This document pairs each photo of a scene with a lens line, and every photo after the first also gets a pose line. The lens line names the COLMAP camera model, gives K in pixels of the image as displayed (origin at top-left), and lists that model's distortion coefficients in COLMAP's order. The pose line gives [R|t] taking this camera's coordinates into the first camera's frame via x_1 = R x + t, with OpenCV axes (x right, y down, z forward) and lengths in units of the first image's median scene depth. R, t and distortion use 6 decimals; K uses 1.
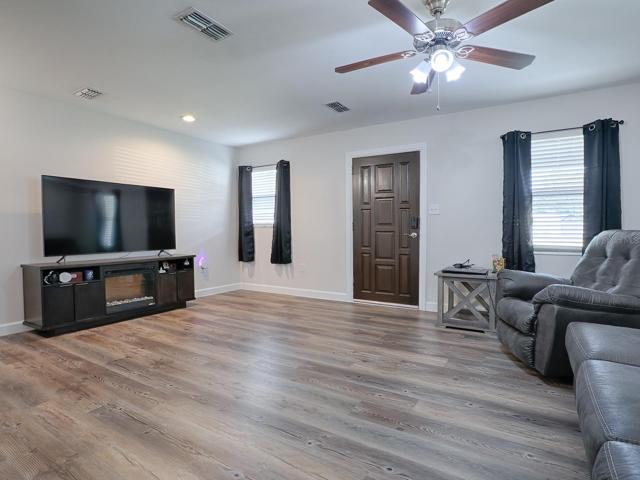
lens RADIAL K [[333.1, 0, 320.0], [0, 333.1, 240.0], [0, 0, 1]] dist [-0.056642, 0.028889]
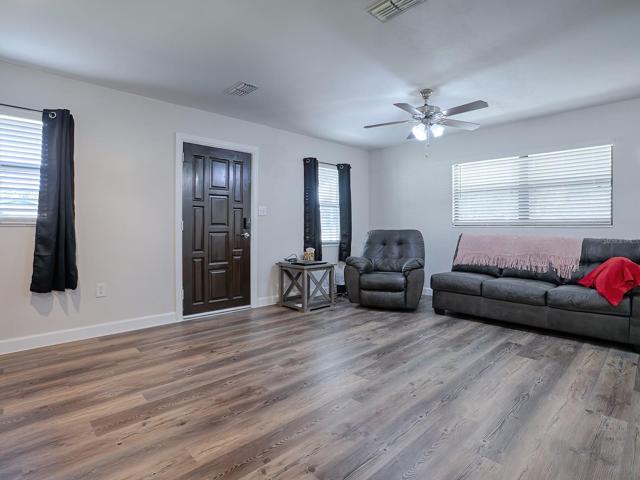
lens RADIAL K [[343.8, 0, 324.6], [0, 343.8, 232.0], [0, 0, 1]] dist [-0.028776, 0.001012]
pose [[0.249977, -0.004655, 0.968241, -0.680101], [0.034155, 0.999409, -0.004013, -0.012855], [-0.967649, 0.034073, 0.249988, 0.508774]]
